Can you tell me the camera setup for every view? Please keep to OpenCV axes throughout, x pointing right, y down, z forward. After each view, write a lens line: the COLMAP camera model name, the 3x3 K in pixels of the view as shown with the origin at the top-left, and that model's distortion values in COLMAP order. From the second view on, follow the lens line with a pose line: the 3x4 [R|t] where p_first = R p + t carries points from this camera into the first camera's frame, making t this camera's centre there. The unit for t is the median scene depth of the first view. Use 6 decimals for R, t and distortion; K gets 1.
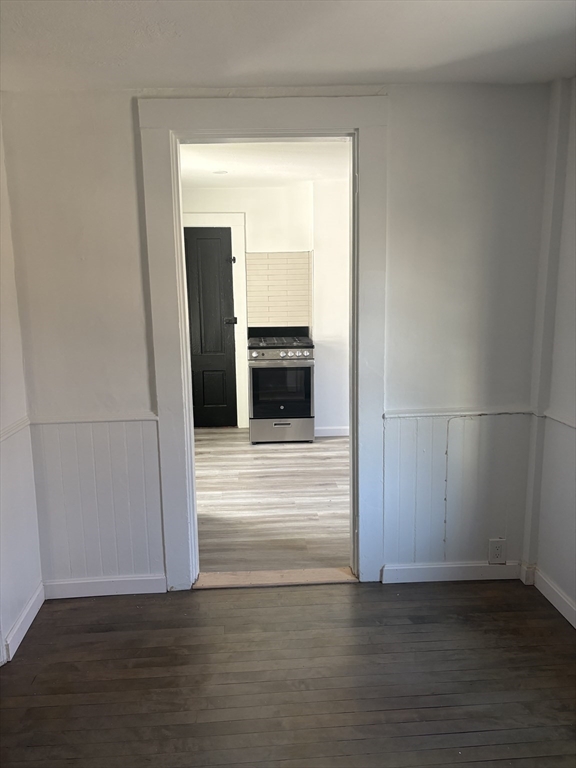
lens RADIAL K [[574.2, 0, 287.9], [0, 574.2, 389.6], [0, 0, 1]] dist [0.001980, 0.003559]
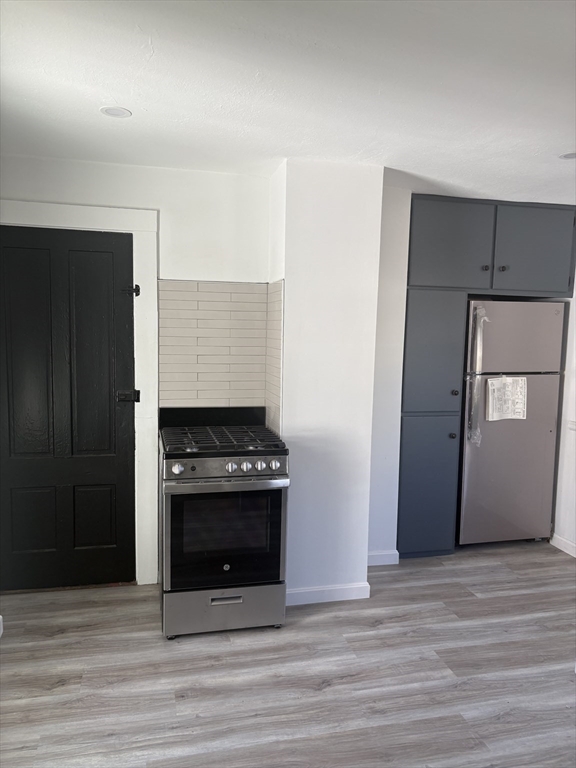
lens RADIAL K [[574.2, 0, 287.9], [0, 574.2, 389.6], [0, 0, 1]] dist [0.001980, 0.003559]
pose [[0.981239, 0.016563, 0.192085, -0.058726], [-0.002325, 0.997247, -0.074115, -0.092258], [-0.192784, 0.072278, 0.978576, 0.452095]]
